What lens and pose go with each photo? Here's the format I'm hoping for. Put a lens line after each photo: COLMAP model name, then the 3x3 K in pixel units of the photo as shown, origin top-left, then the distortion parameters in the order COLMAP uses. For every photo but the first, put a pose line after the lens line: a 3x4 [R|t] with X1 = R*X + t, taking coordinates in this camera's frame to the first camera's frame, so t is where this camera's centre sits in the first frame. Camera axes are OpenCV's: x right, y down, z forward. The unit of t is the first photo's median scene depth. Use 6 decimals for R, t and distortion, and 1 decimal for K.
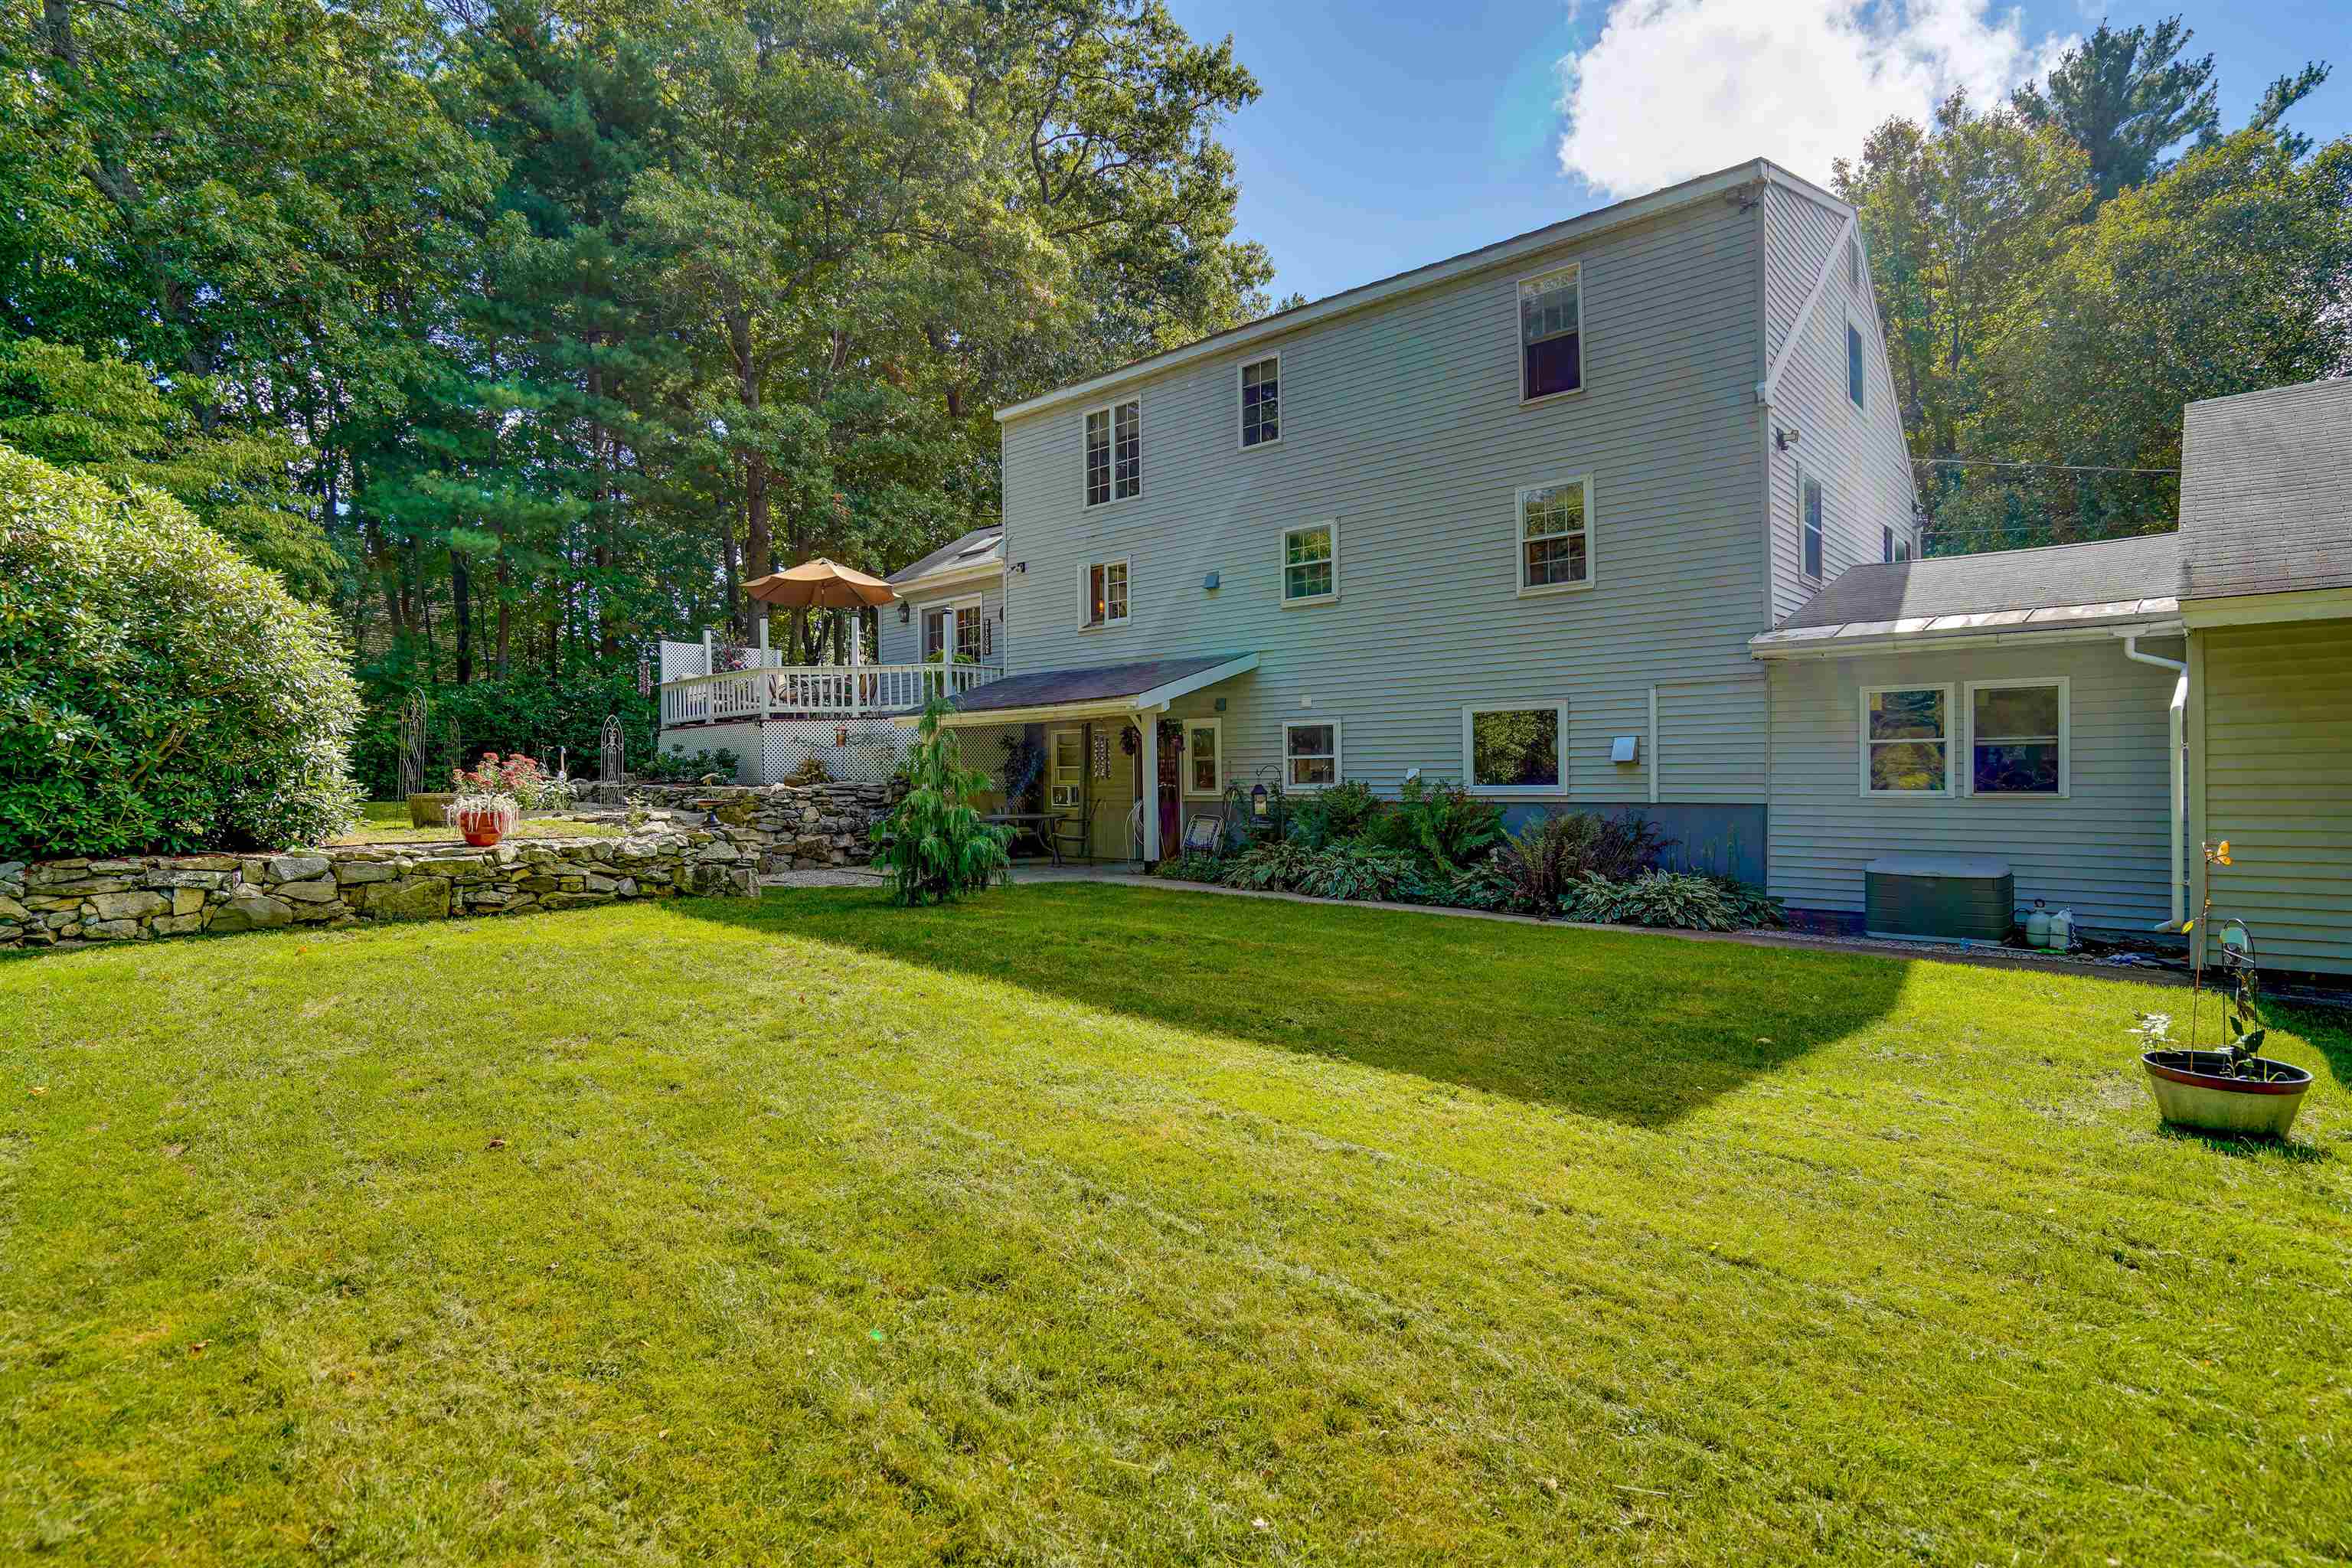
lens RADIAL K [[1109.8, 0, 1178.9], [0, 1109.8, 778.3], [0, 0, 1]] dist [-0.056880, 0.022829]
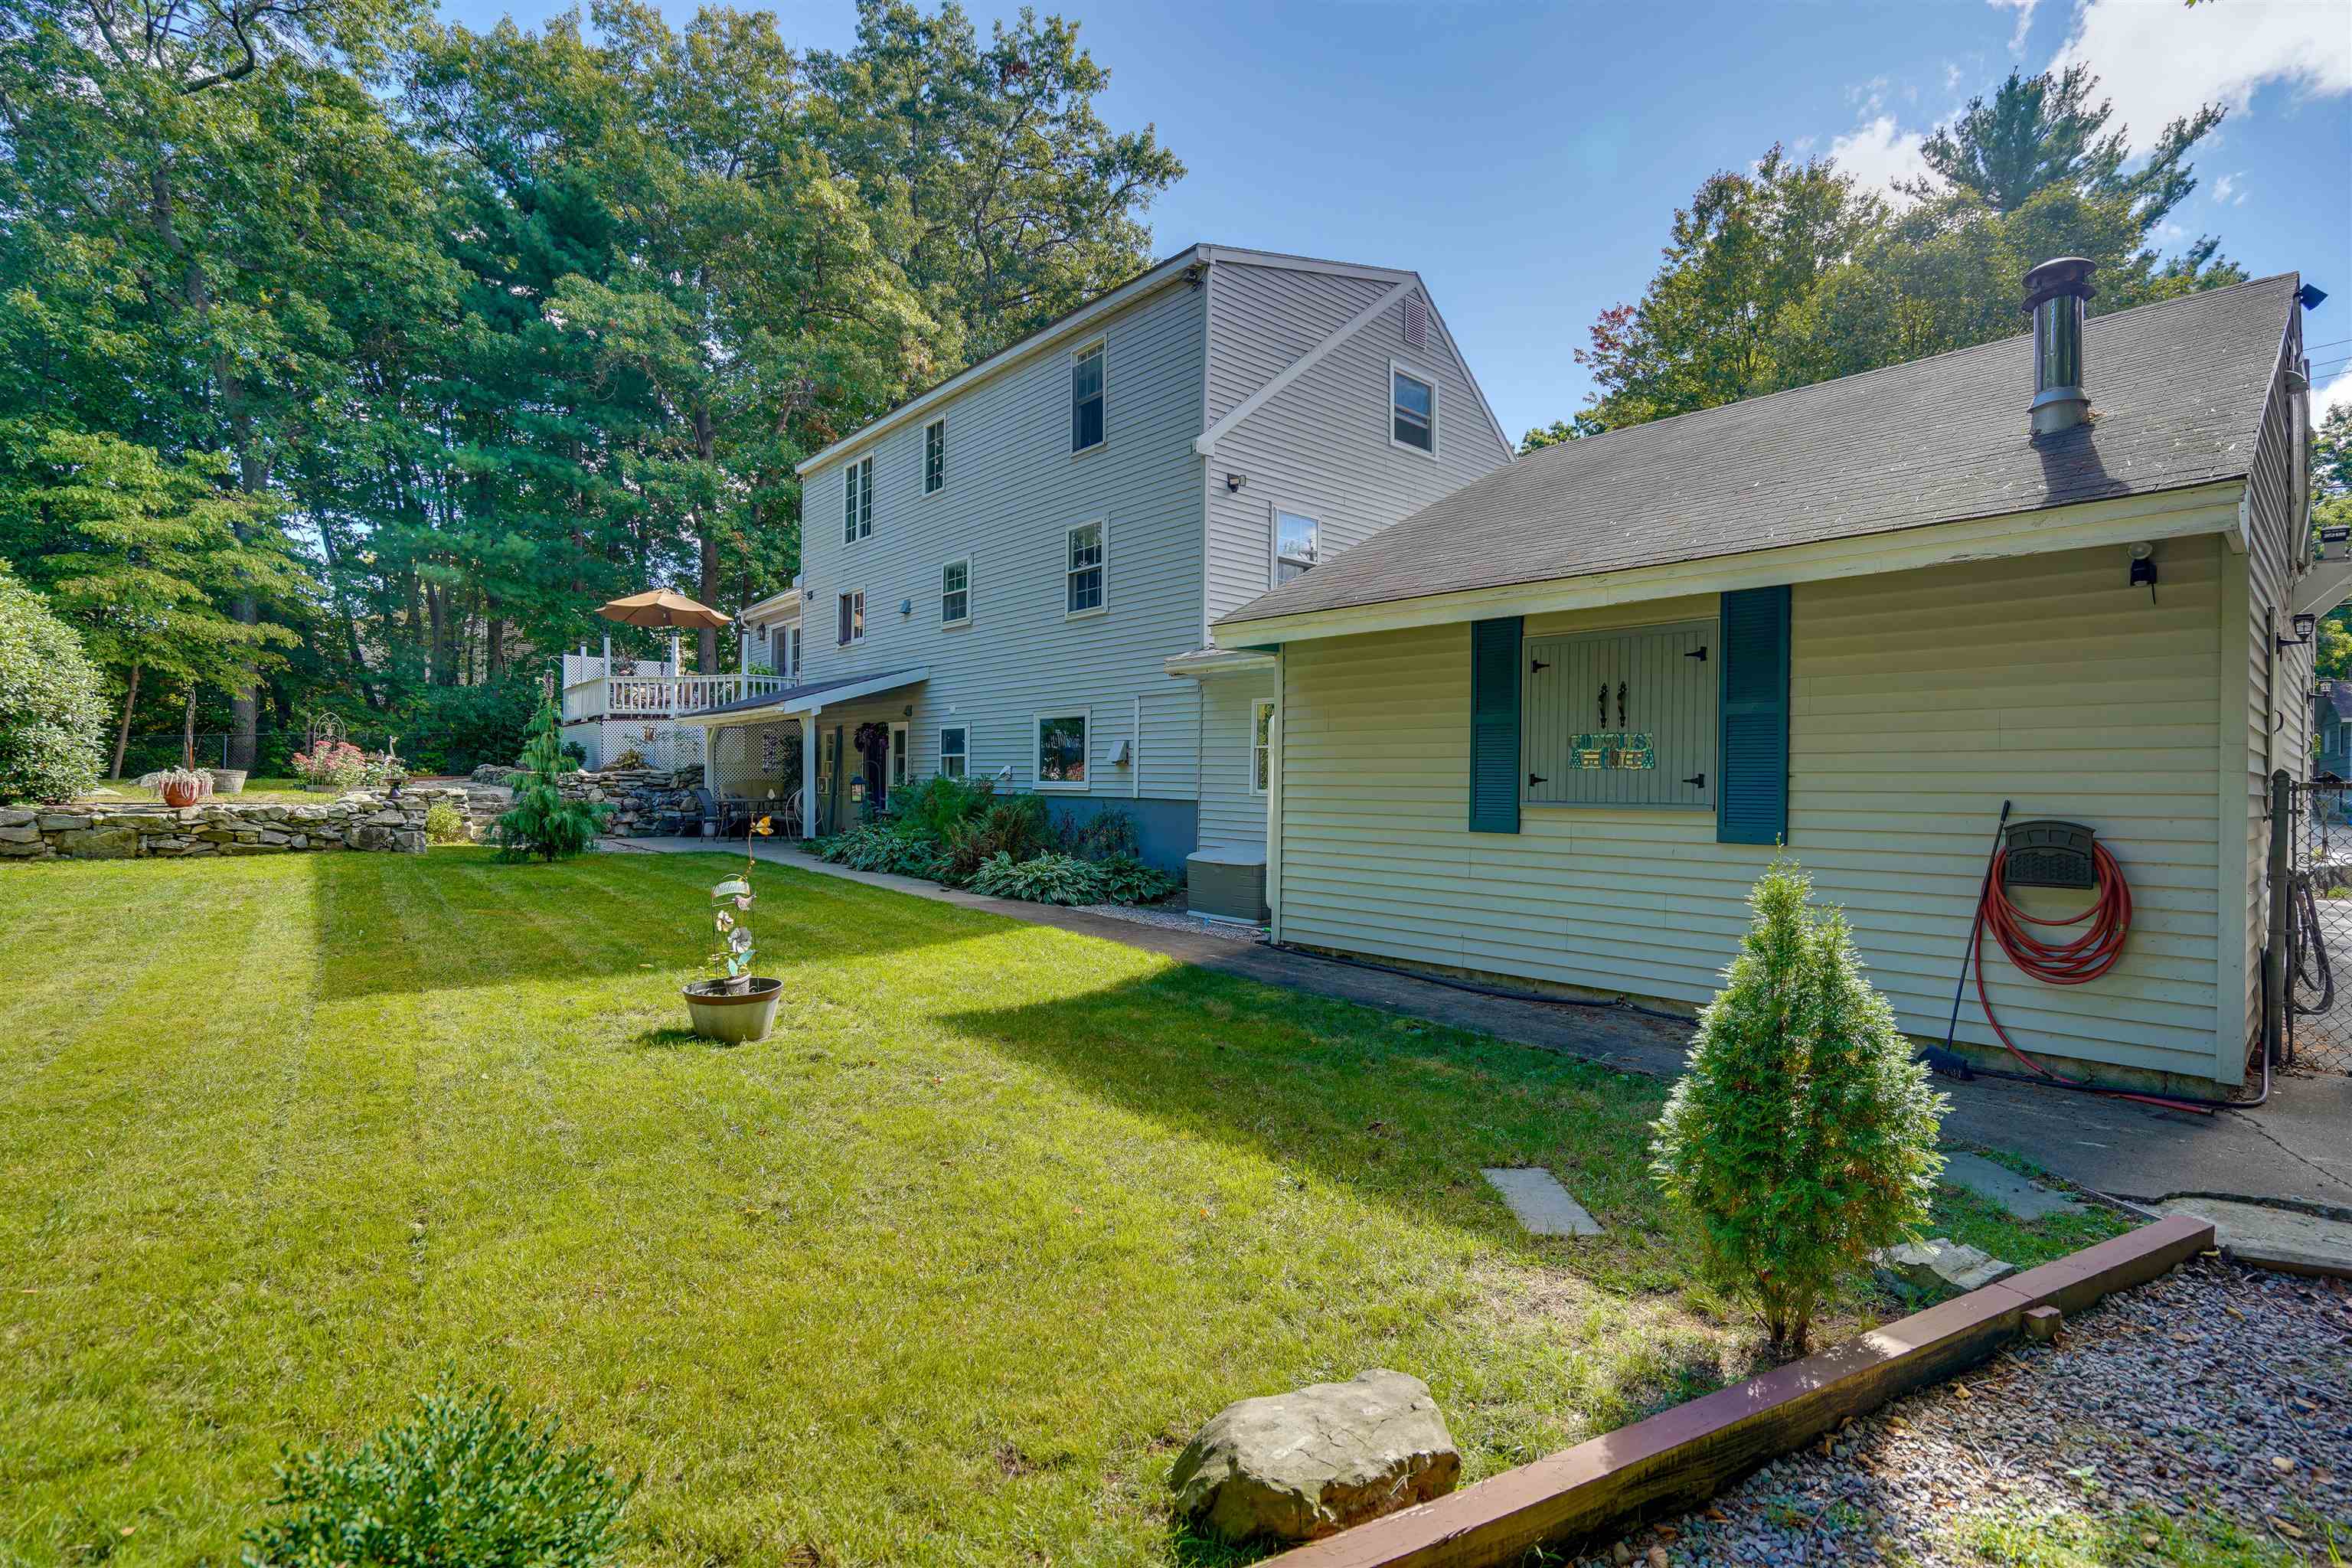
lens RADIAL K [[1008.9, 0, 1176.6], [0, 1008.9, 766.9], [0, 0, 1]] dist [-0.057615, 0.015847]
pose [[0.993693, 0.018344, -0.110623, 0.436641], [-0.019621, 0.999753, -0.010468, -0.000083], [0.110404, 0.012573, 0.993807, -0.039830]]
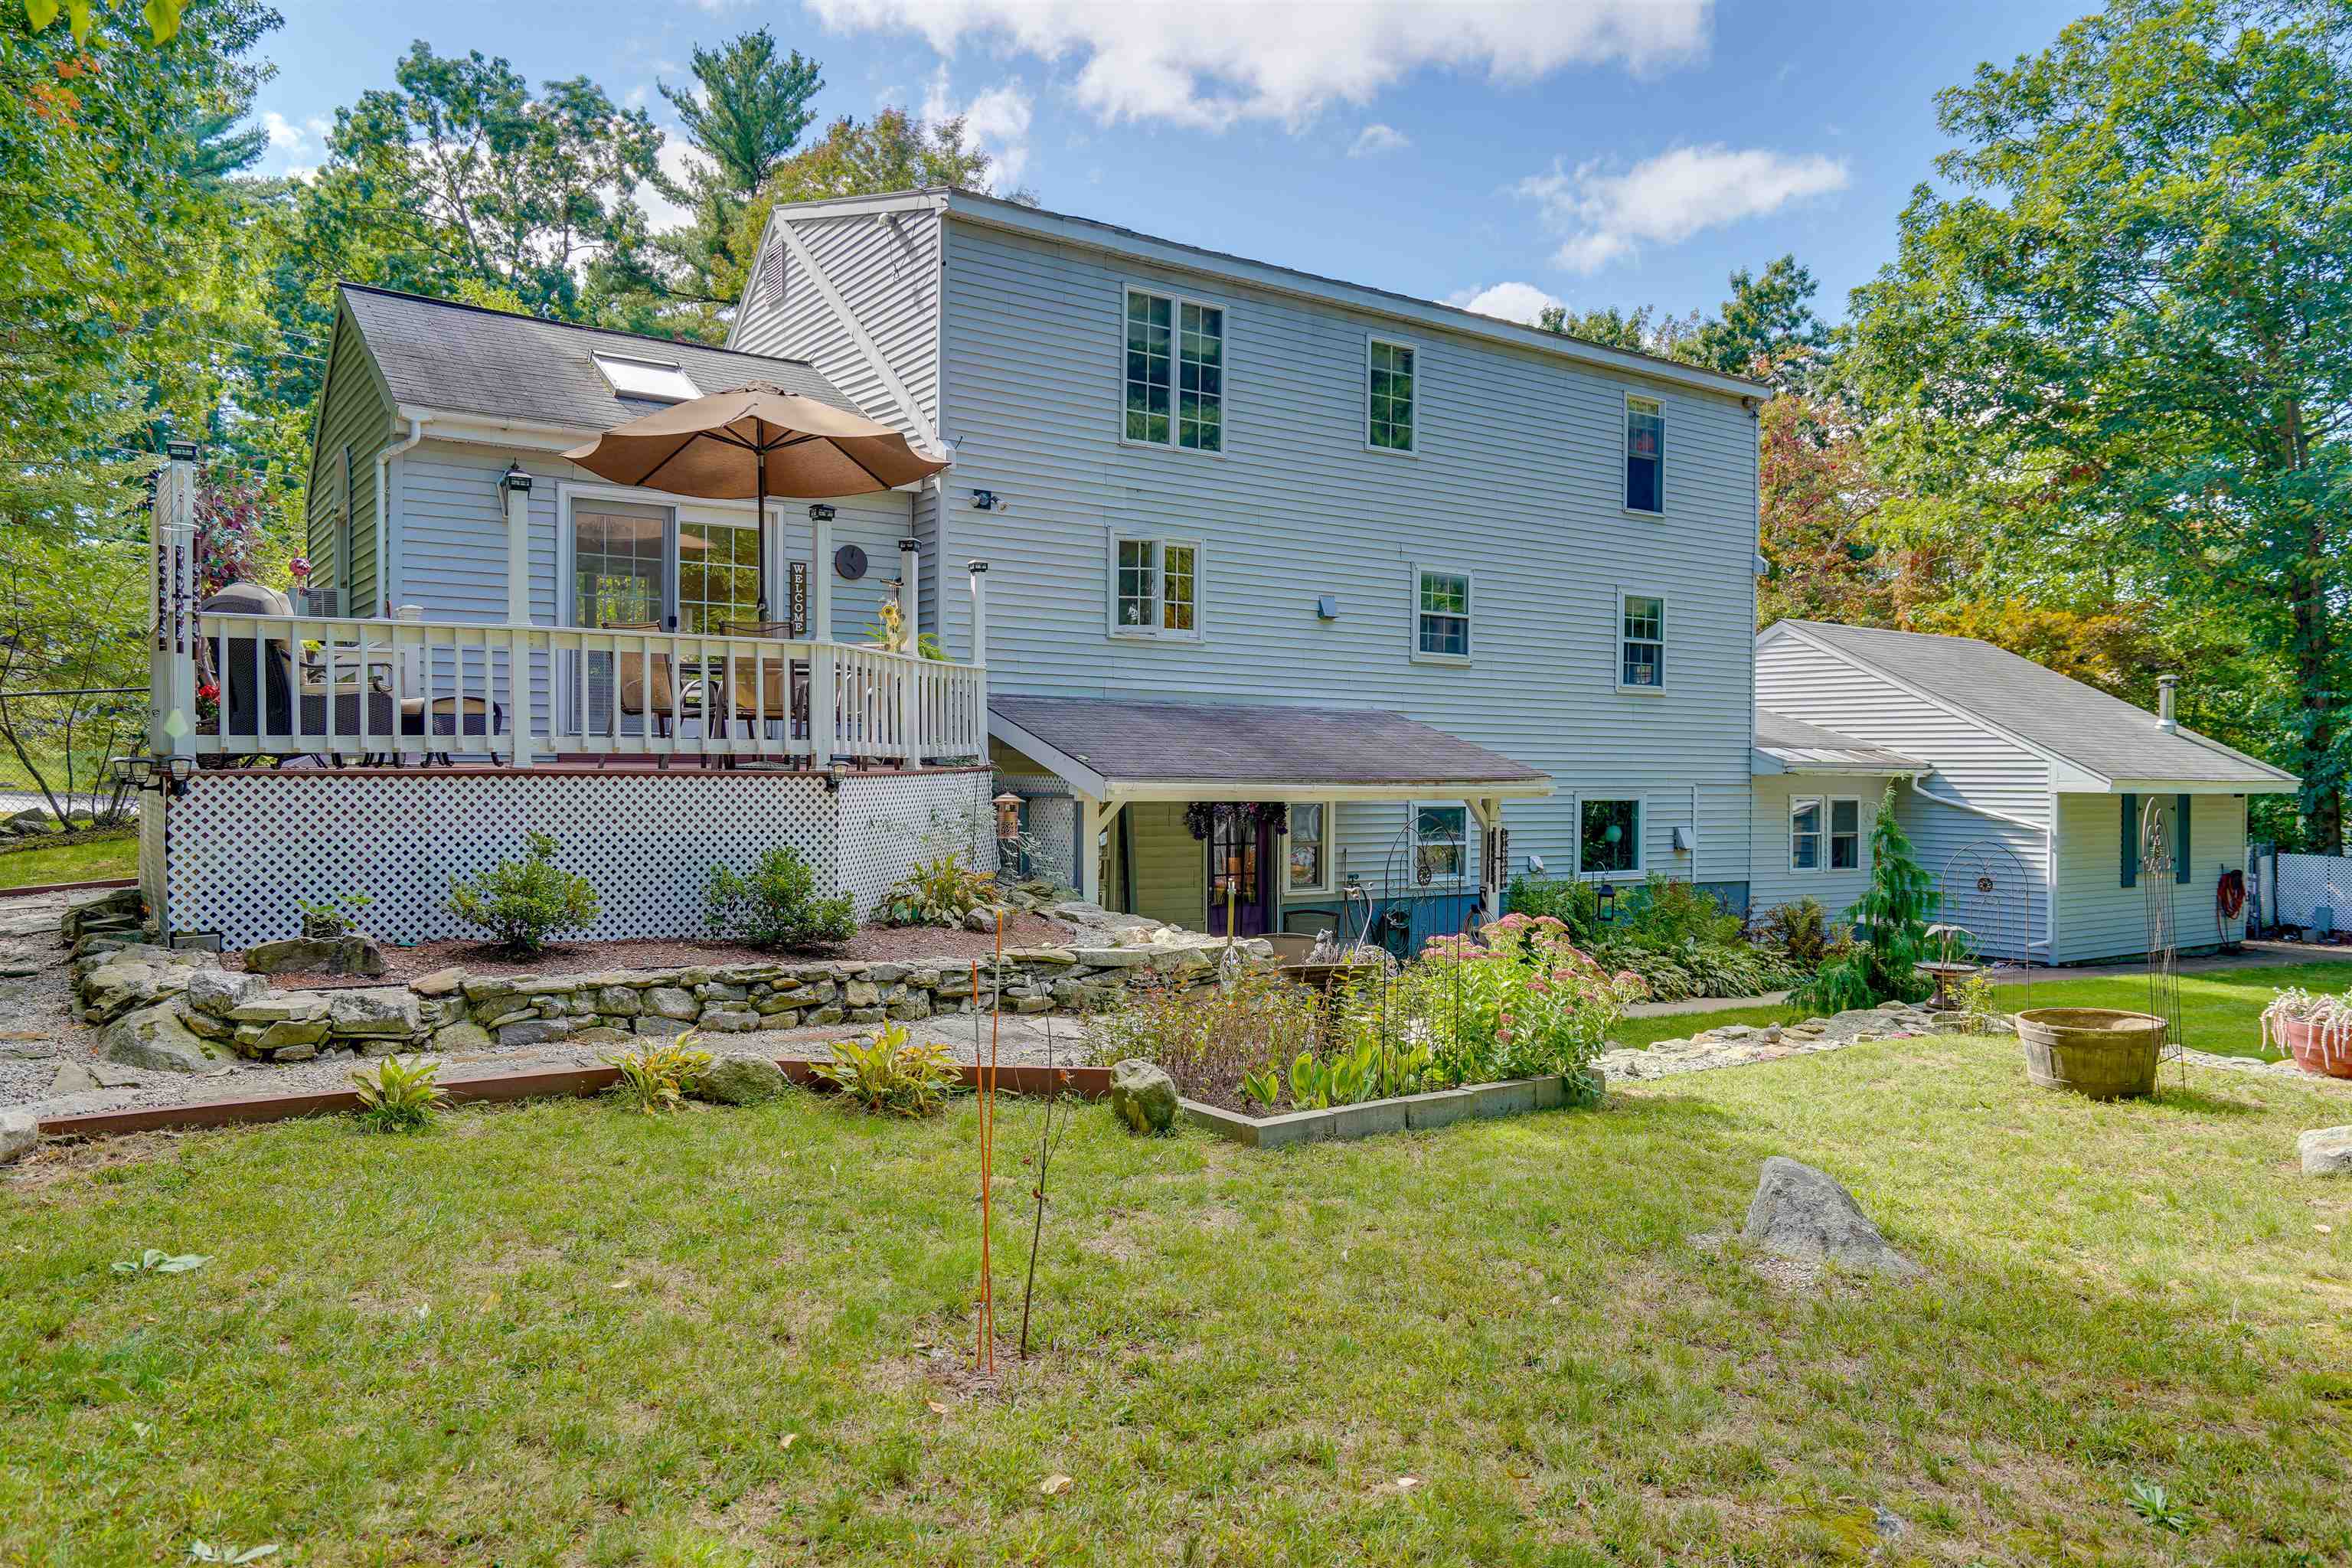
lens RADIAL K [[1109.8, 0, 1178.9], [0, 1109.8, 778.3], [0, 0, 1]] dist [-0.056880, 0.022829]
pose [[0.419314, 0.022886, 0.907553, -0.664246], [-0.003714, 0.999717, -0.023494, -0.045506], [-0.907834, 0.006481, 0.419280, 0.763935]]
